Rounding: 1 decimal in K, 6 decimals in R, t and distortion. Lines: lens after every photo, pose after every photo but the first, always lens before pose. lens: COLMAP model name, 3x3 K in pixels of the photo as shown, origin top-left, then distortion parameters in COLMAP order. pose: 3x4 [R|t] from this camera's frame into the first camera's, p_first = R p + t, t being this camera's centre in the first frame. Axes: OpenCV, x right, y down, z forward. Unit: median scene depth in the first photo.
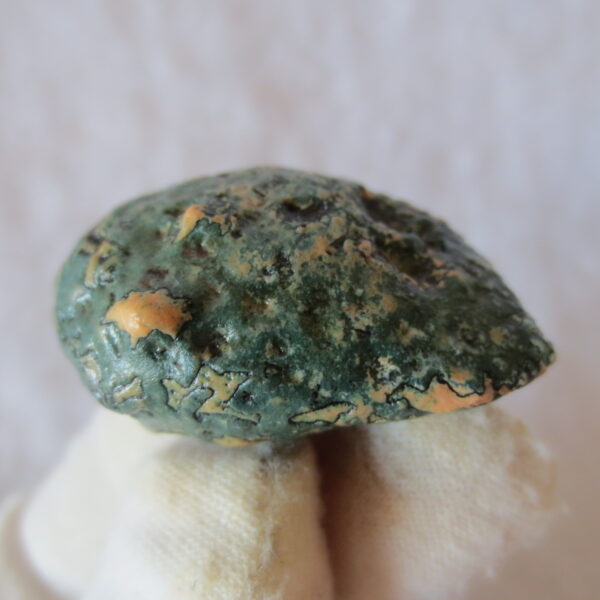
lens RADIAL K [[577.9, 0, 300.0], [0, 577.9, 300.0], [0, 0, 1]] dist [-0.007556, -0.002086]
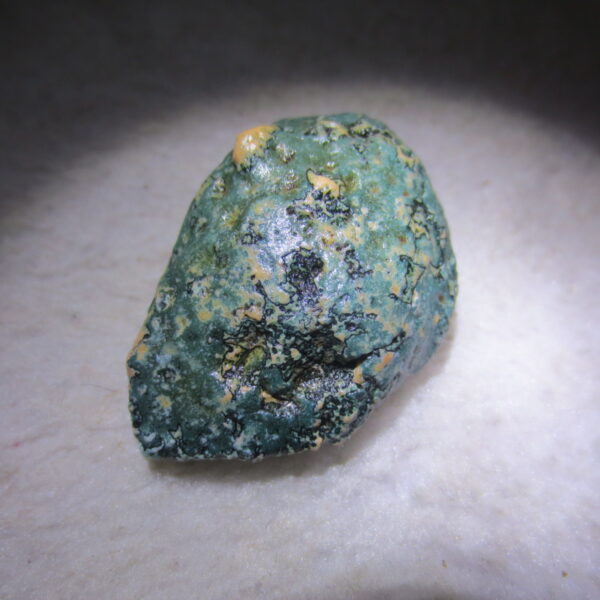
lens RADIAL K [[577.9, 0, 300.0], [0, 577.9, 300.0], [0, 0, 1]] dist [-0.007556, -0.002086]
pose [[-0.355555, 0.901451, -0.246915, 0.360064], [-0.693823, -0.077555, 0.715957, -1.030521], [0.626250, 0.425878, 0.653023, 0.301884]]
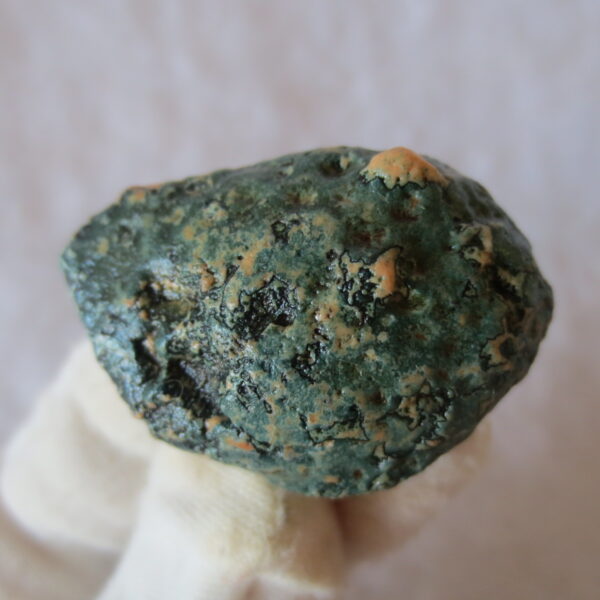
lens RADIAL K [[577.9, 0, 300.0], [0, 577.9, 300.0], [0, 0, 1]] dist [-0.007556, -0.002086]
pose [[-0.984858, 0.134995, 0.108775, -0.155219], [0.000714, -0.624266, 0.781211, -0.924755], [0.173364, 0.769459, 0.614717, 0.466275]]
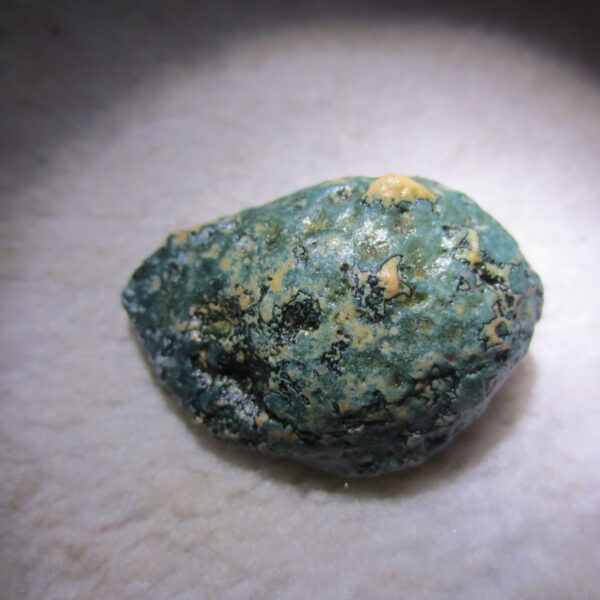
lens RADIAL K [[577.9, 0, 300.0], [0, 577.9, 300.0], [0, 0, 1]] dist [-0.007556, -0.002086]
pose [[-0.957661, 0.244227, 0.152443, -0.188326], [-0.020966, -0.587258, 0.809128, -1.109086], [0.287134, 0.771674, 0.567515, 0.369260]]
